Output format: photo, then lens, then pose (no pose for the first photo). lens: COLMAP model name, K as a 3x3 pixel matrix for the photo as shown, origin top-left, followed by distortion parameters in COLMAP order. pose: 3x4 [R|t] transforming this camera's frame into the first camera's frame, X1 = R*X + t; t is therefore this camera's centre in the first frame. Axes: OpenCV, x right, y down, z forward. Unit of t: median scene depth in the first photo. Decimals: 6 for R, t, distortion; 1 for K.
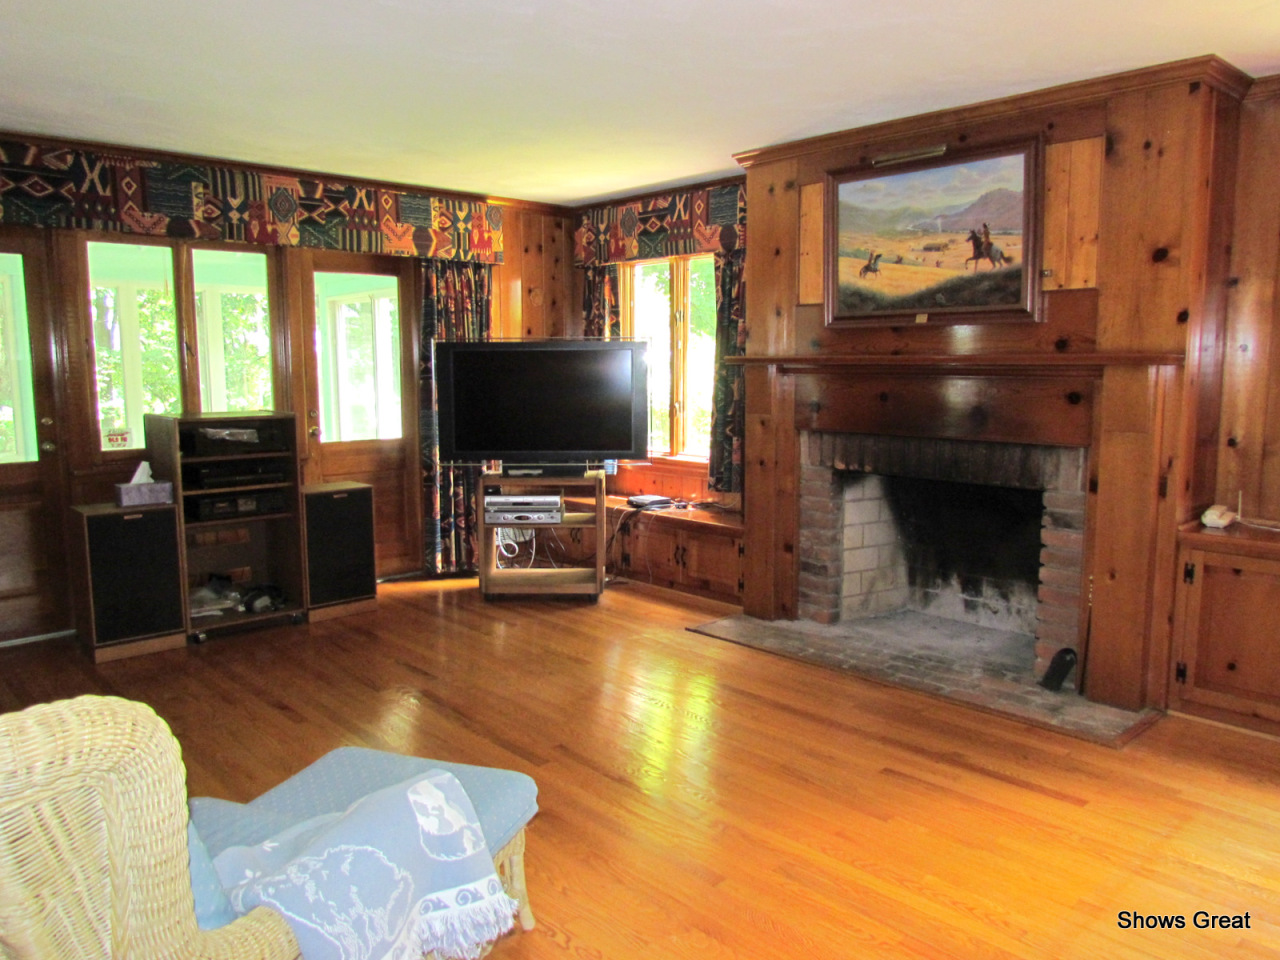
lens RADIAL K [[911.7, 0, 644.3], [0, 911.7, 479.2], [0, 0, 1]] dist [-0.030116, 0.011762]
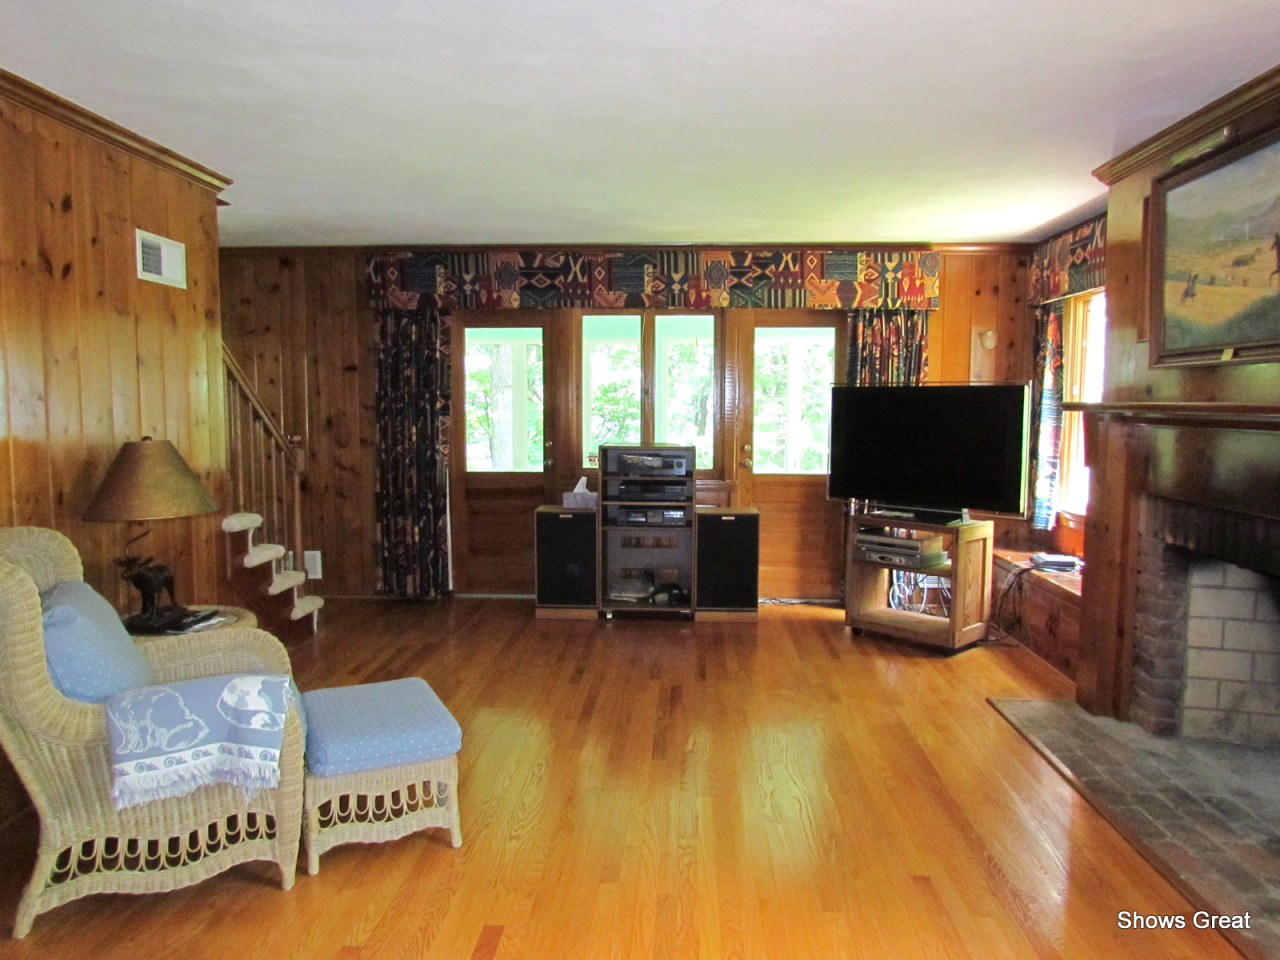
lens RADIAL K [[911.7, 0, 705.1], [0, 911.7, 486.2], [0, 0, 1]] dist [-0.030116, 0.011762]
pose [[0.711081, 0.070760, -0.699540, 0.460110], [-0.096385, 0.995340, 0.002706, -0.023127], [0.696472, 0.065501, 0.714588, 0.138087]]
